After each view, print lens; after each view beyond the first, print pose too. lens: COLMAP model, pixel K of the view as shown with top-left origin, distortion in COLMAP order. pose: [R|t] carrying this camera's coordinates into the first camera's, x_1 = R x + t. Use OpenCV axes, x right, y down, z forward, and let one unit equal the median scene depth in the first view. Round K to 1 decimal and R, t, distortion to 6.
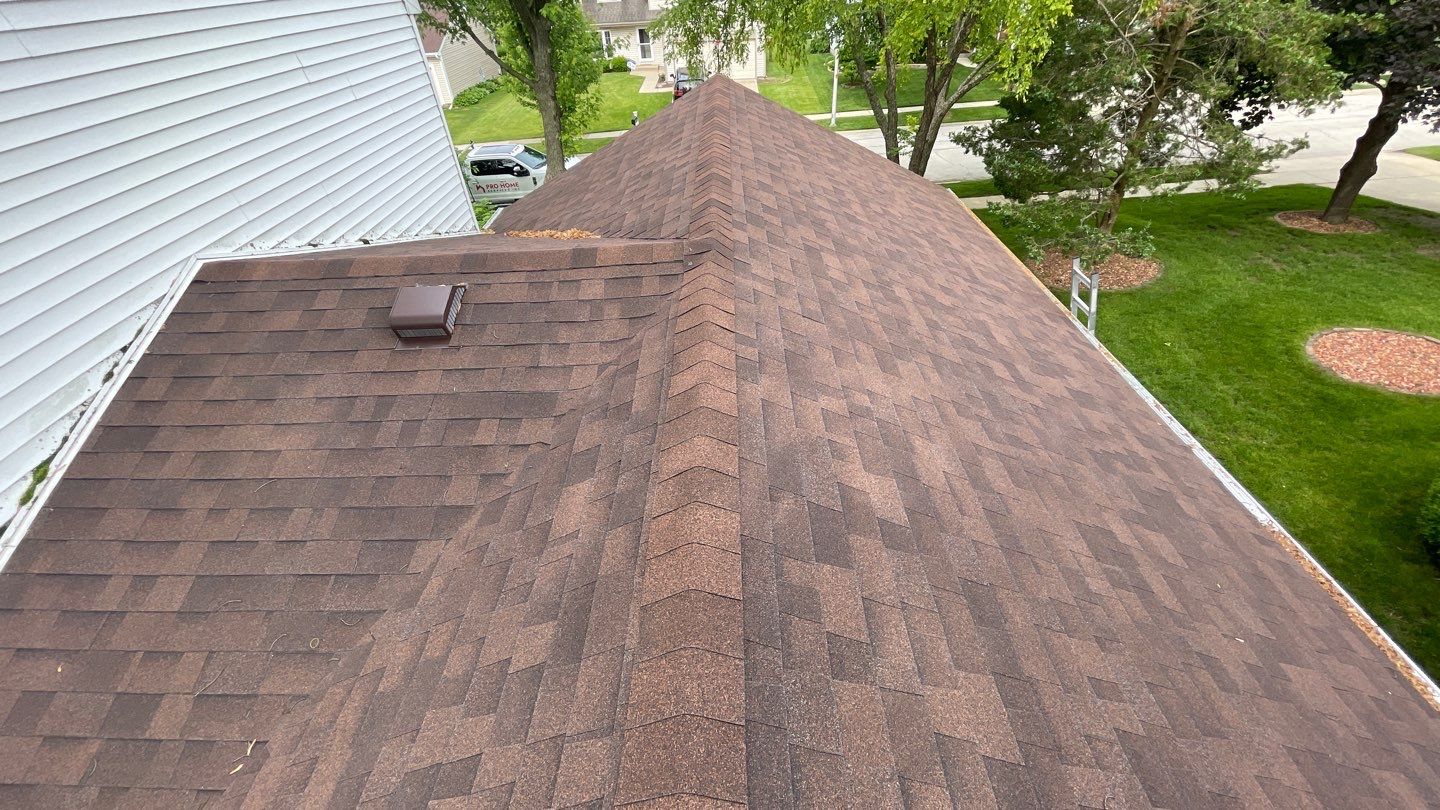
lens RADIAL K [[577.3, 0, 722.3], [0, 577.3, 406.7], [0, 0, 1]] dist [-0.006991, 0.001144]
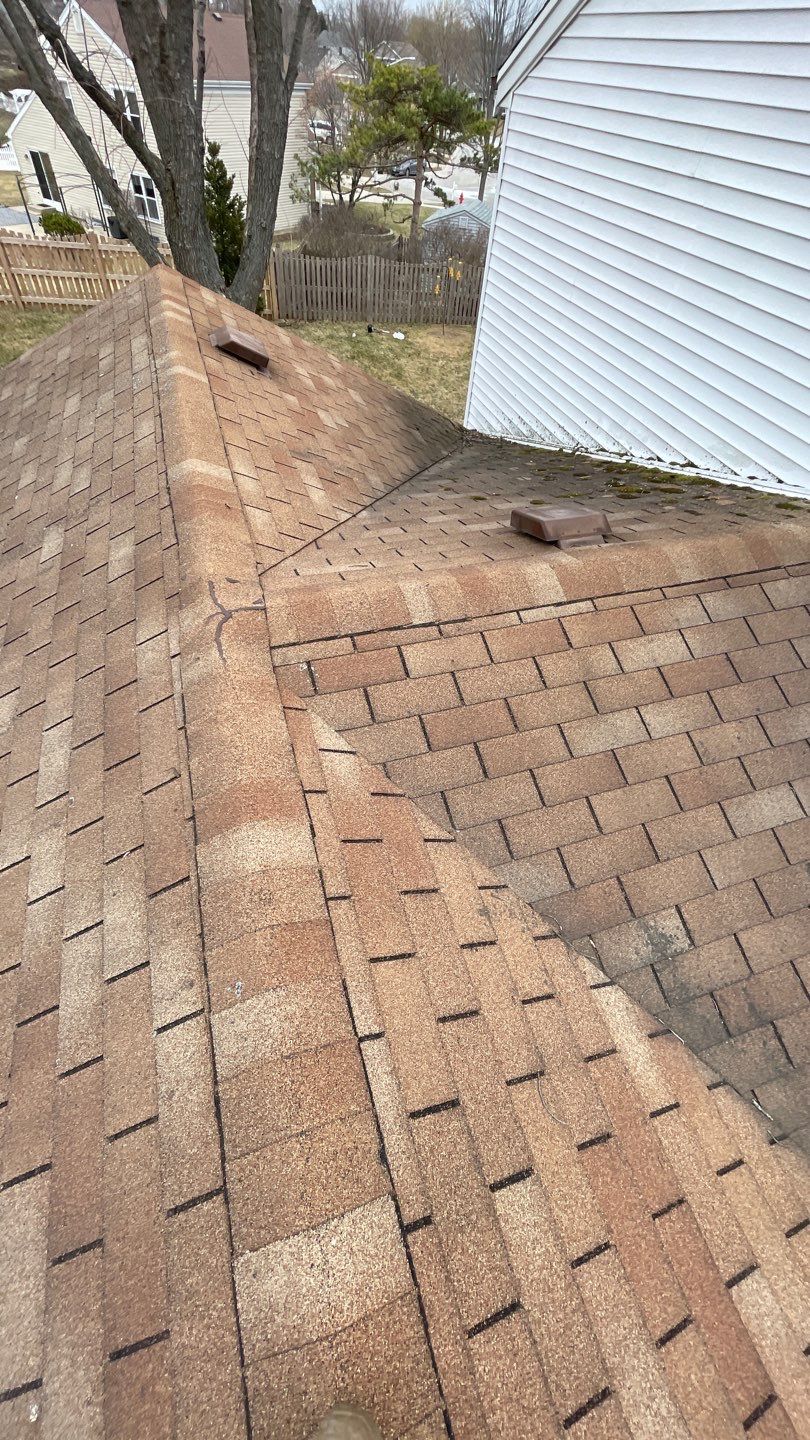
lens RADIAL K [[577.3, 0, 394.9], [0, 577.3, 714.8], [0, 0, 1]] dist [-0.006991, 0.001144]
pose [[-0.957386, 0.203902, -0.204538, -0.053969], [-0.200606, 0.039994, 0.978855, -1.134288], [0.207771, 0.978174, 0.002615, 1.458058]]
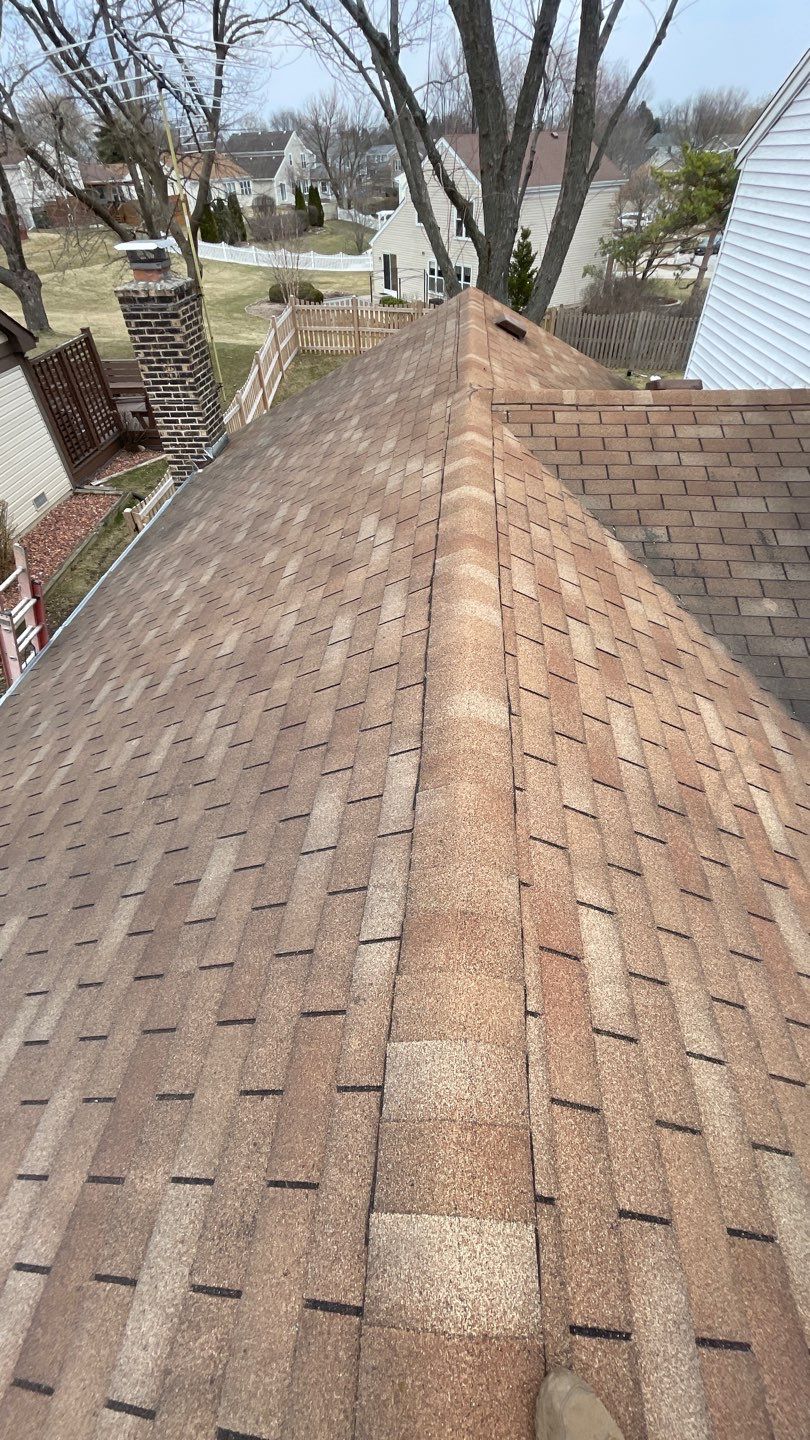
lens RADIAL K [[577.3, 0, 397.3], [0, 577.3, 727.5], [0, 0, 1]] dist [-0.006991, 0.001144]
pose [[-0.992802, -0.018187, 0.118377, -0.028254], [0.115627, 0.112022, 0.986956, -1.637084], [-0.031210, 0.993539, -0.109113, 2.099610]]
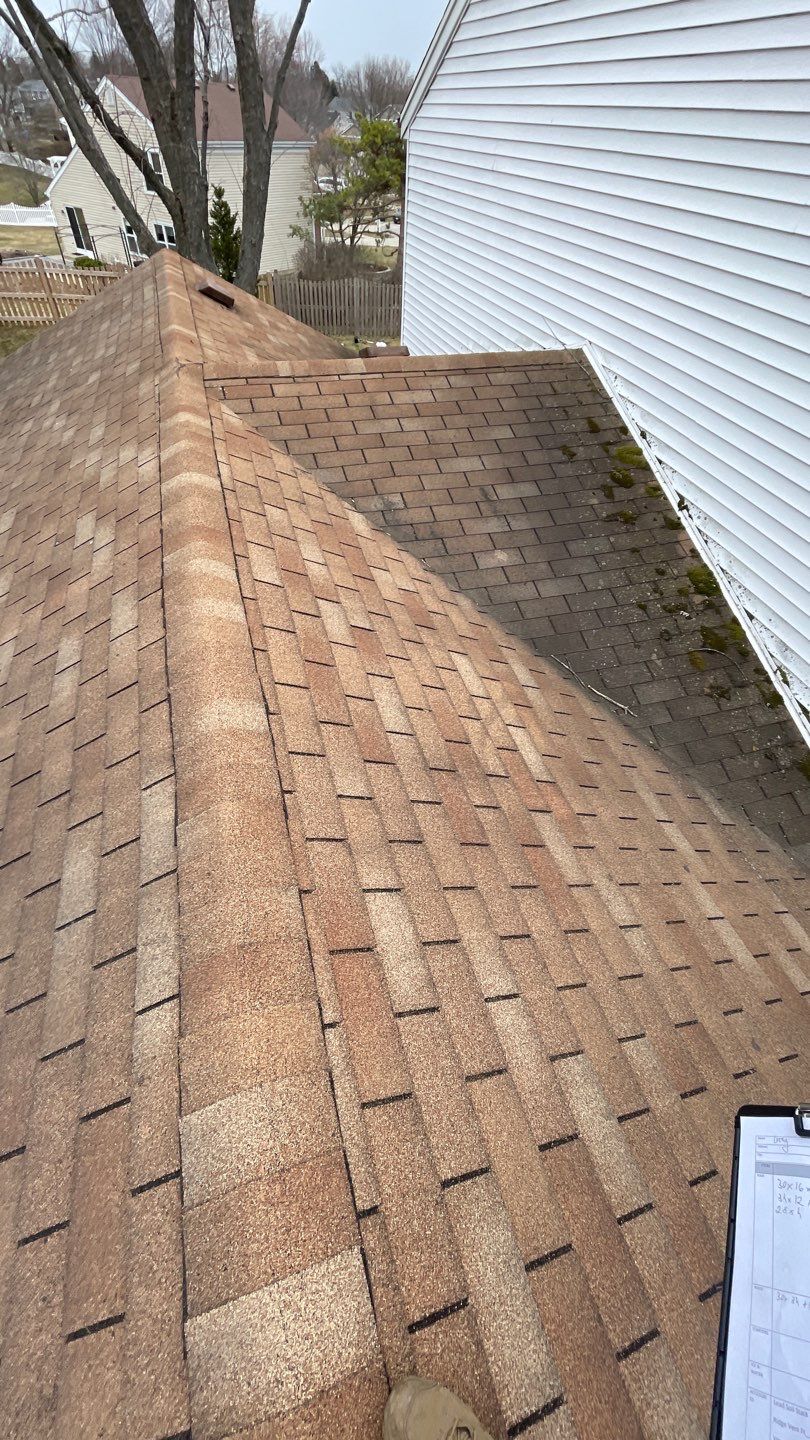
lens RADIAL K [[577.3, 0, 400.8], [0, 577.3, 725.6], [0, 0, 1]] dist [-0.006991, 0.001144]
pose [[-0.960109, 0.203824, -0.191432, -0.079279], [-0.178052, 0.082250, 0.980578, -1.619493], [0.215611, 0.975546, -0.042677, 2.083261]]
